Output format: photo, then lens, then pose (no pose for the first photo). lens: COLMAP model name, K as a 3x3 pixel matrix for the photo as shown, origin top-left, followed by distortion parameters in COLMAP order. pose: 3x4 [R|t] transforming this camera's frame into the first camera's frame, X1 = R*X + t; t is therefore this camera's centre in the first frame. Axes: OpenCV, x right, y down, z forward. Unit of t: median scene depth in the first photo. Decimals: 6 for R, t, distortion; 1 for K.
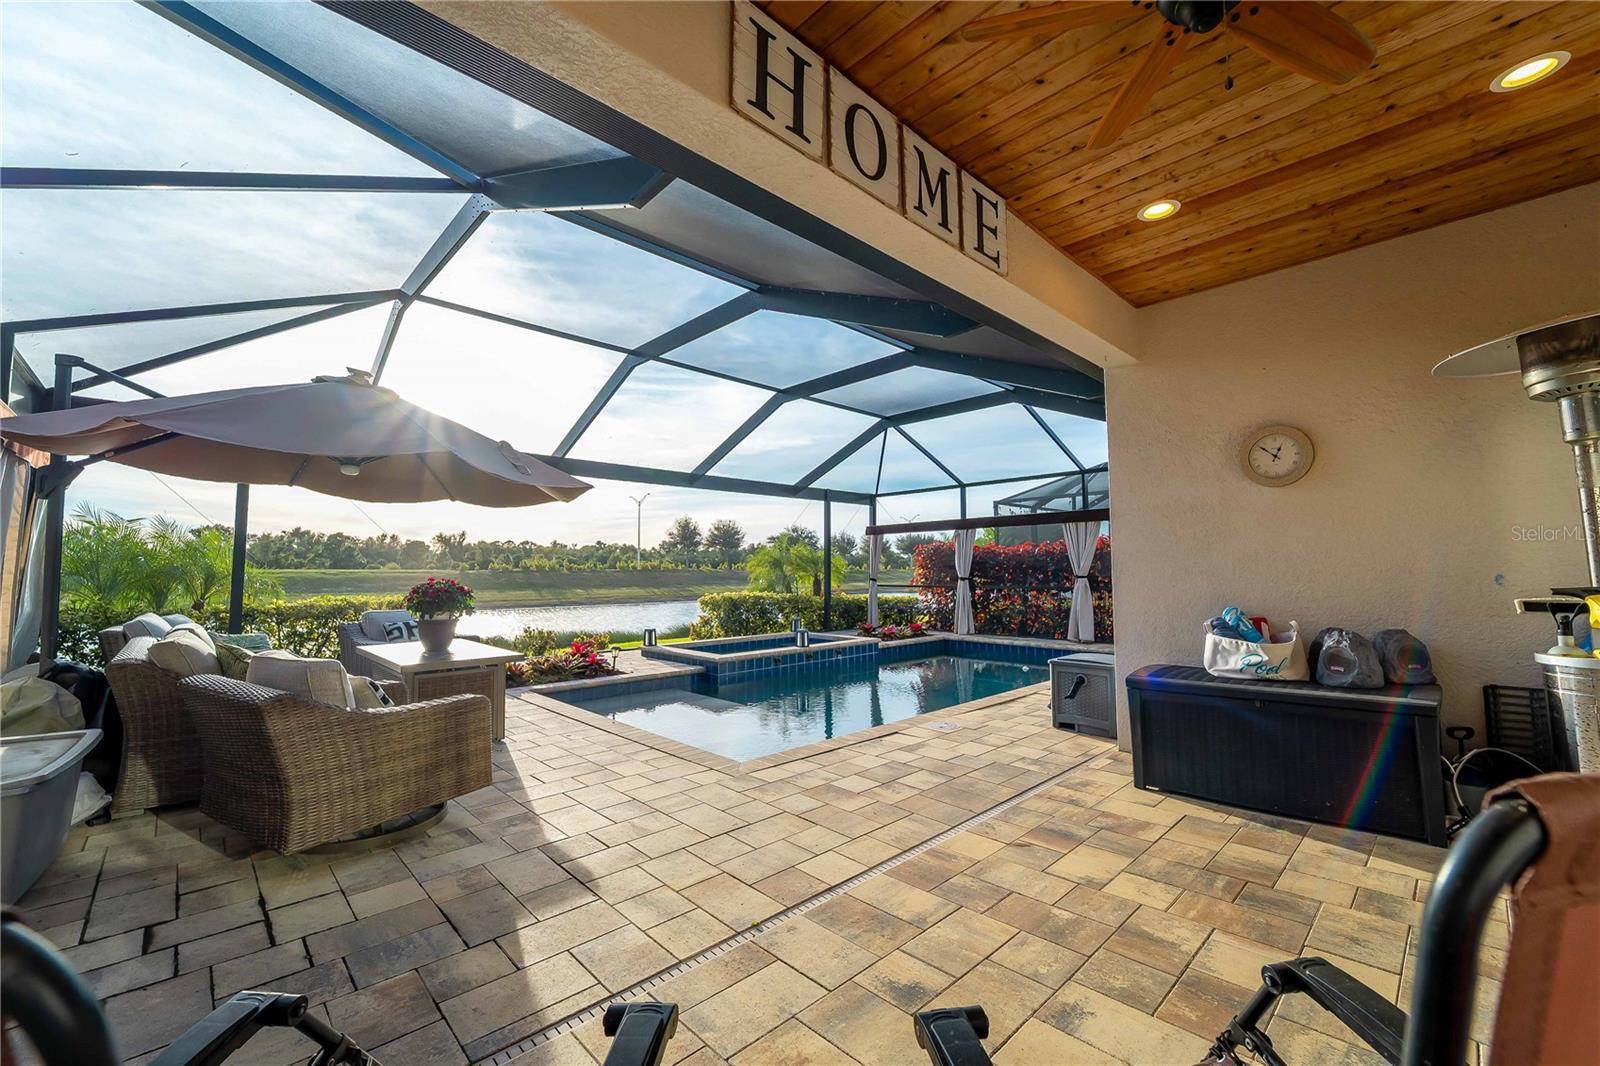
lens RADIAL K [[643.4, 0, 800.0], [0, 643.4, 533.0], [0, 0, 1]] dist [0.000564, -0.000311]
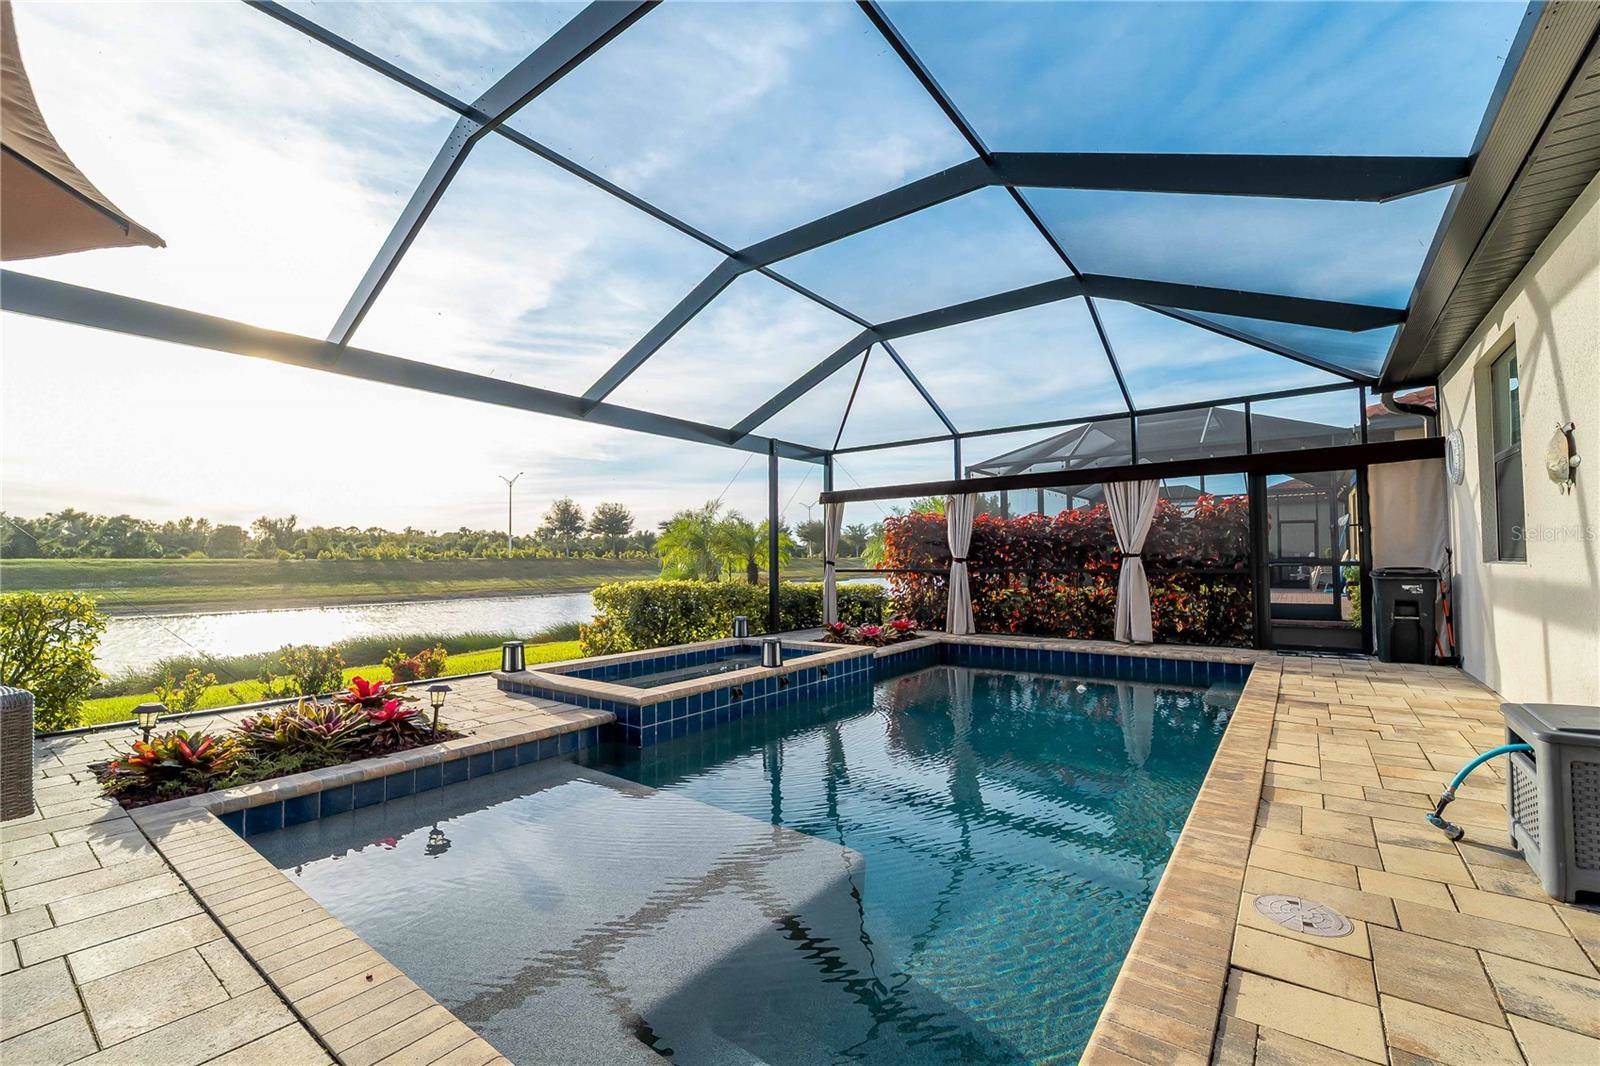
lens RADIAL K [[666.2, 0, 797.5], [0, 666.2, 534.2], [0, 0, 1]] dist [-0.001025, -0.000195]
pose [[0.987167, 0.002053, 0.159679, -0.050956], [-0.005207, 0.999799, 0.019339, 0.025161], [-0.159607, -0.019922, 0.986980, 0.248538]]
